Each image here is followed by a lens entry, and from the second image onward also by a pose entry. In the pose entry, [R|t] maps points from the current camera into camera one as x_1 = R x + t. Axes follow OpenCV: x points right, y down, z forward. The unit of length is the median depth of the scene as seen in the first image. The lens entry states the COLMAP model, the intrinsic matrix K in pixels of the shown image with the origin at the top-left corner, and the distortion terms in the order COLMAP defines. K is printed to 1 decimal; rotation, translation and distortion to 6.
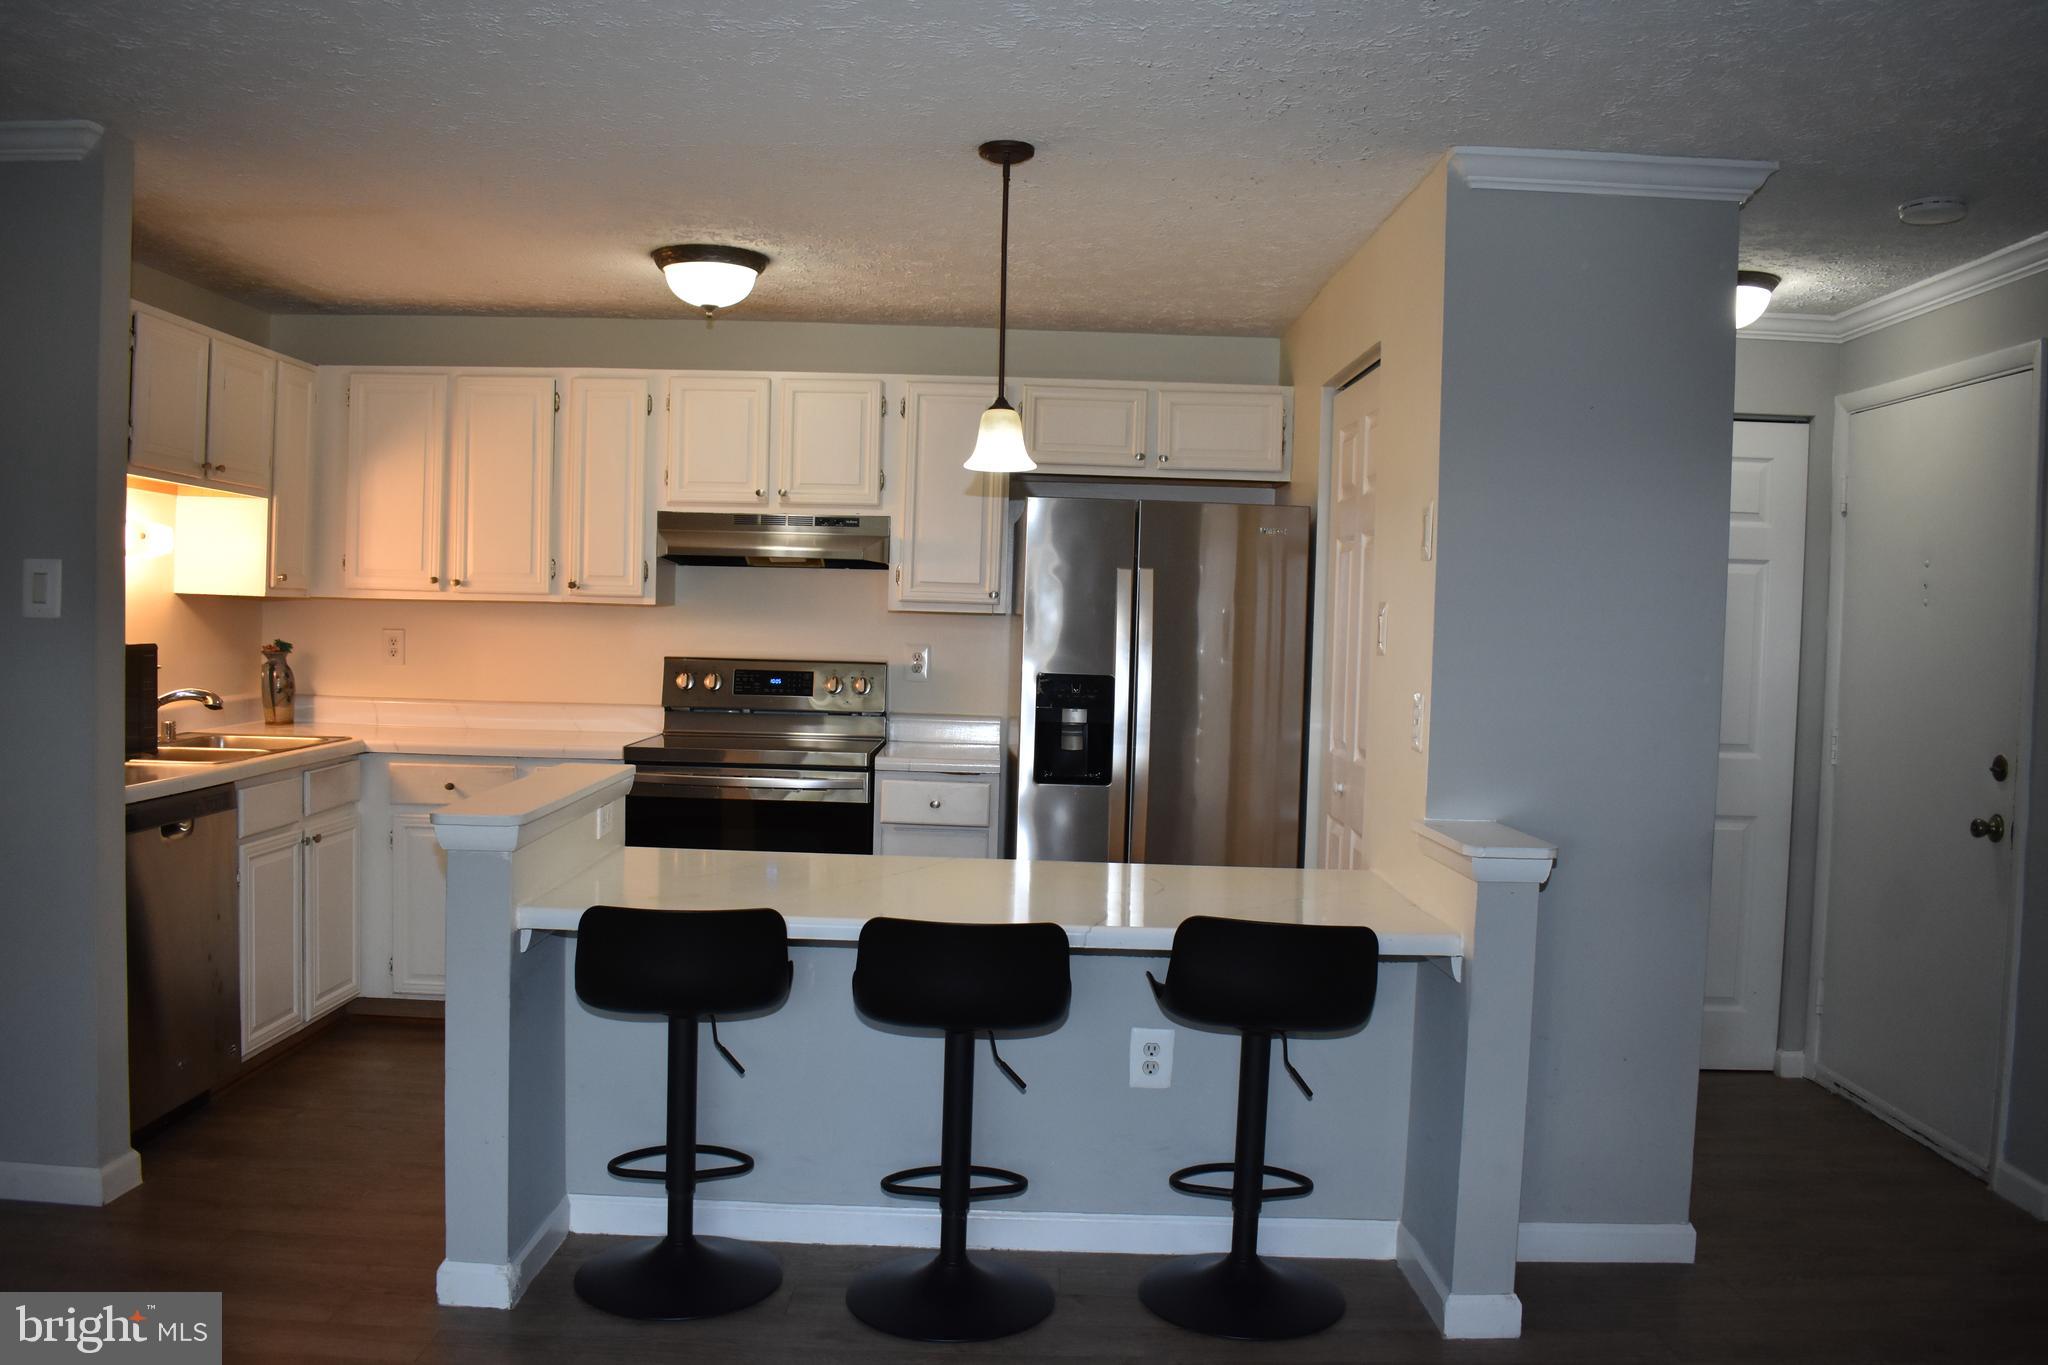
lens RADIAL K [[1610.8, 0, 1024.0], [0, 1610.8, 682.5], [0, 0, 1]] dist [-0.094137, 0.002240]
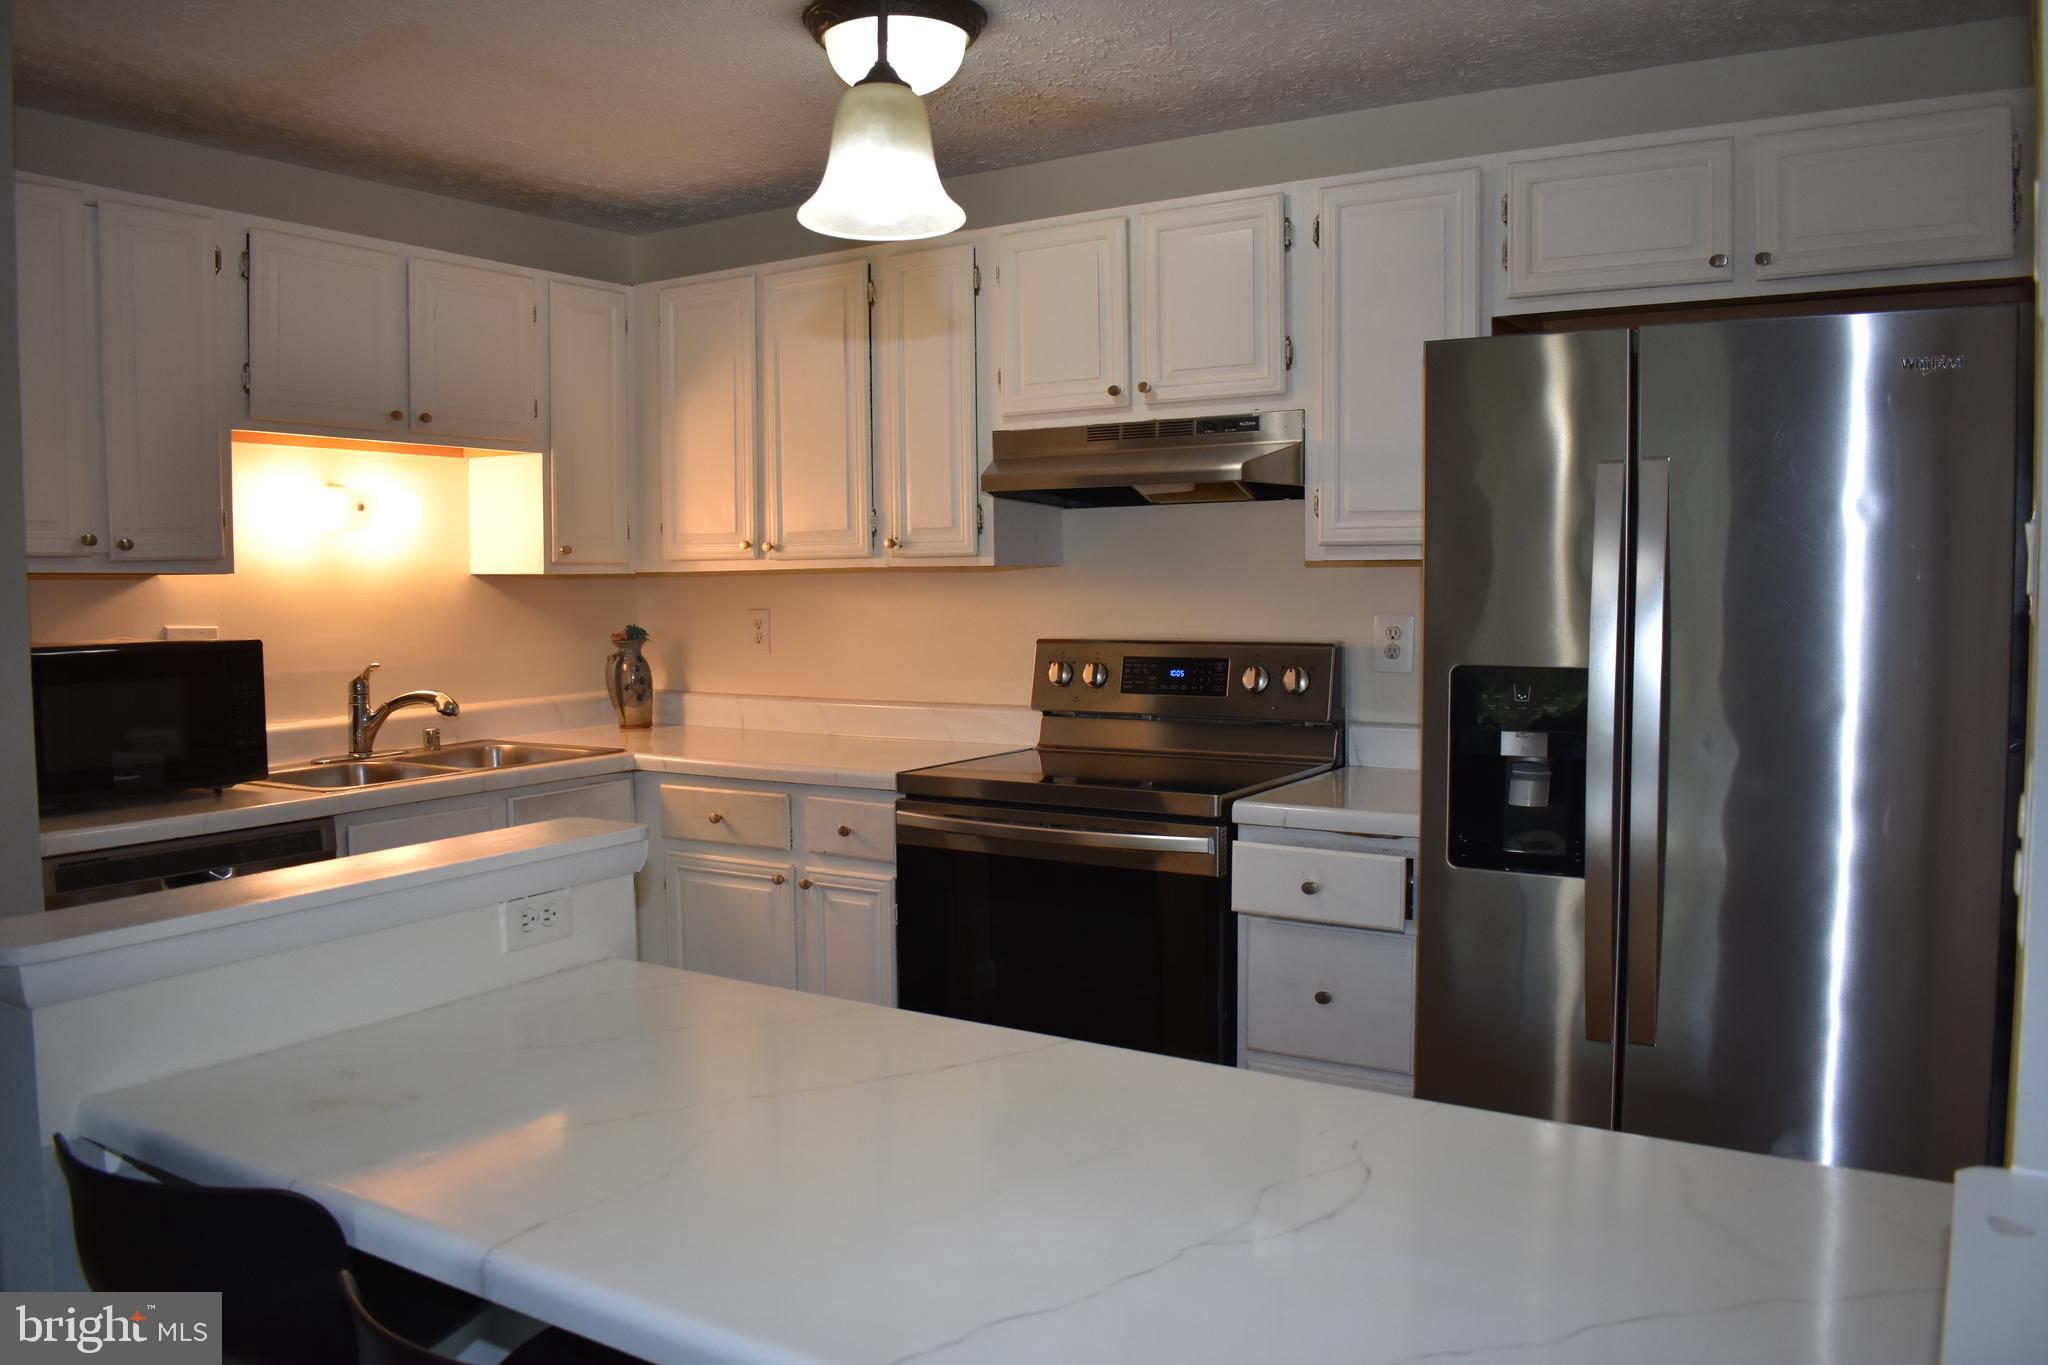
lens RADIAL K [[1610.8, 0, 1024.0], [0, 1610.8, 682.5], [0, 0, 1]] dist [-0.094137, 0.002240]
pose [[0.835664, 0.000243, -0.549241, 0.167344], [0.011203, 0.999784, 0.017487, -0.009883], [0.549127, -0.020767, 0.835481, 0.422371]]
